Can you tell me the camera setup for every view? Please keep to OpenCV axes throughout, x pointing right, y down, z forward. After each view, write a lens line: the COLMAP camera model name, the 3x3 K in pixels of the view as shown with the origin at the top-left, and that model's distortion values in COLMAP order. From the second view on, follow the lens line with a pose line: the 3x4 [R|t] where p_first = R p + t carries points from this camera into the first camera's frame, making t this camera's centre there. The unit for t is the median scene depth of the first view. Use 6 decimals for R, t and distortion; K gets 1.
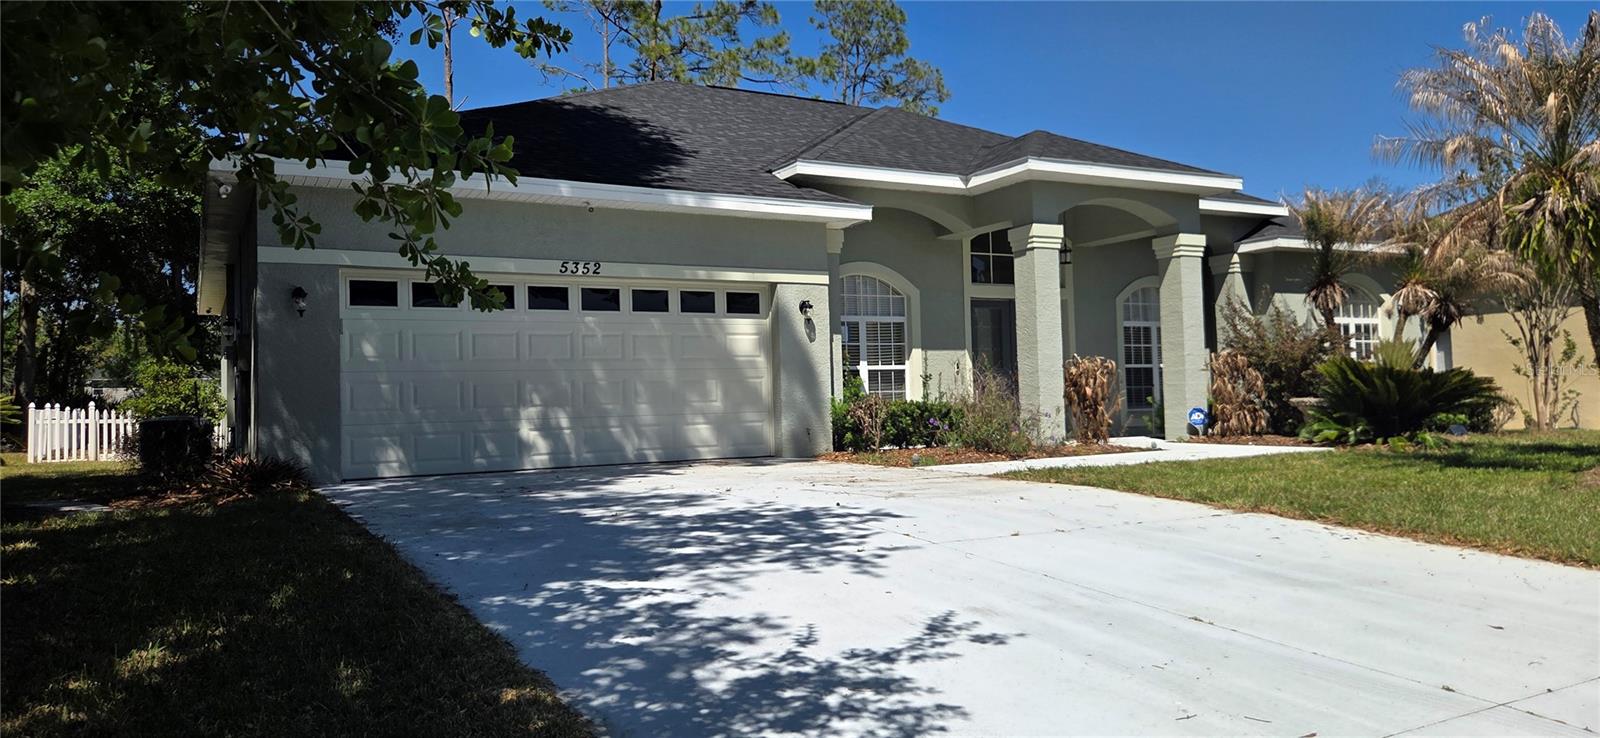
lens RADIAL K [[1071.5, 0, 800.0], [0, 1071.5, 369.0], [0, 0, 1]] dist [0.024332, -0.000314]
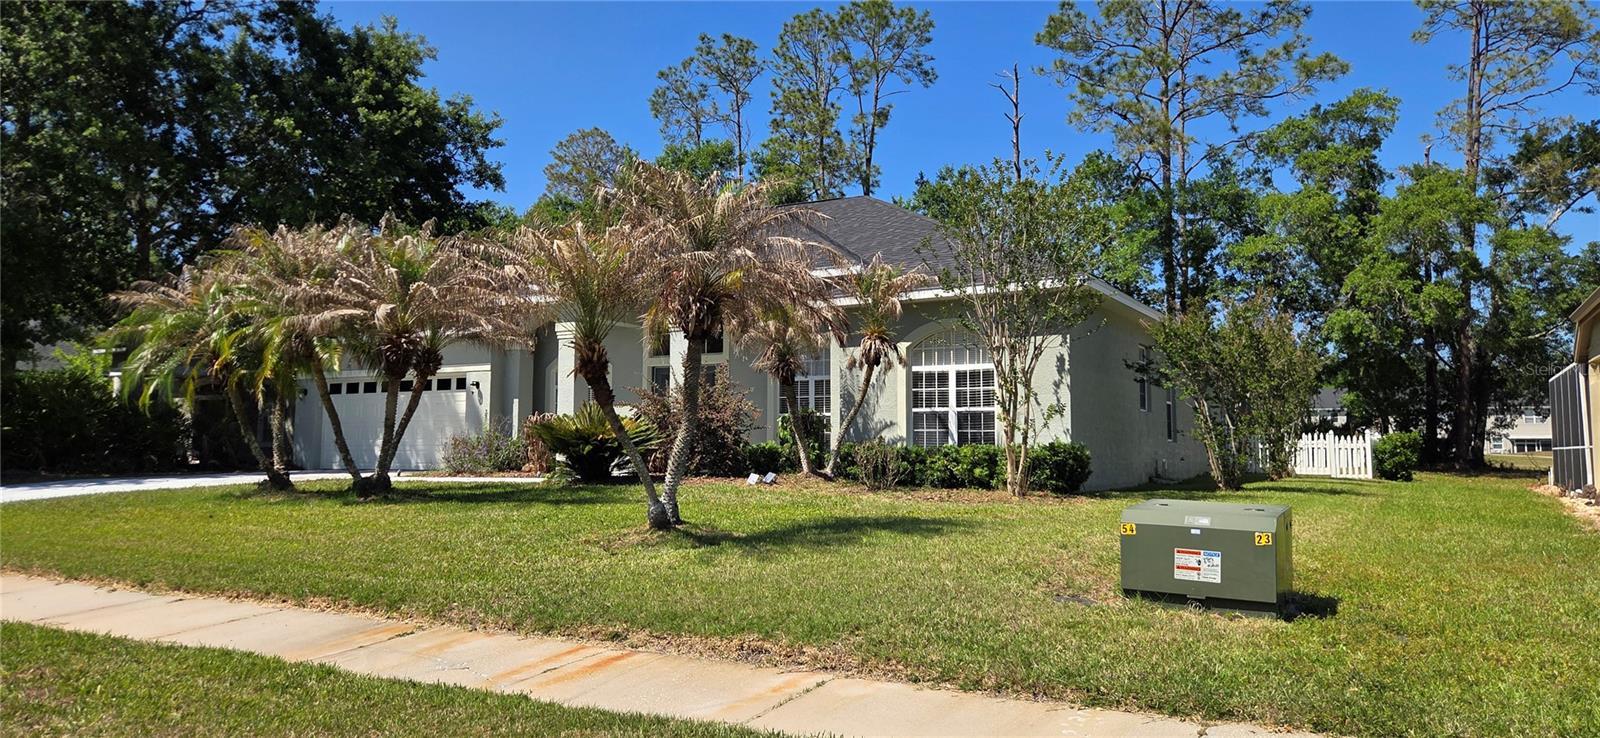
lens RADIAL K [[1071.5, 0, 800.0], [0, 1071.5, 369.0], [0, 0, 1]] dist [0.024332, -0.000314]
pose [[0.539412, -0.034107, -0.841351, 1.837525], [0.015707, 0.999413, -0.030444, -0.022930], [0.841896, 0.003207, 0.539631, 0.516146]]
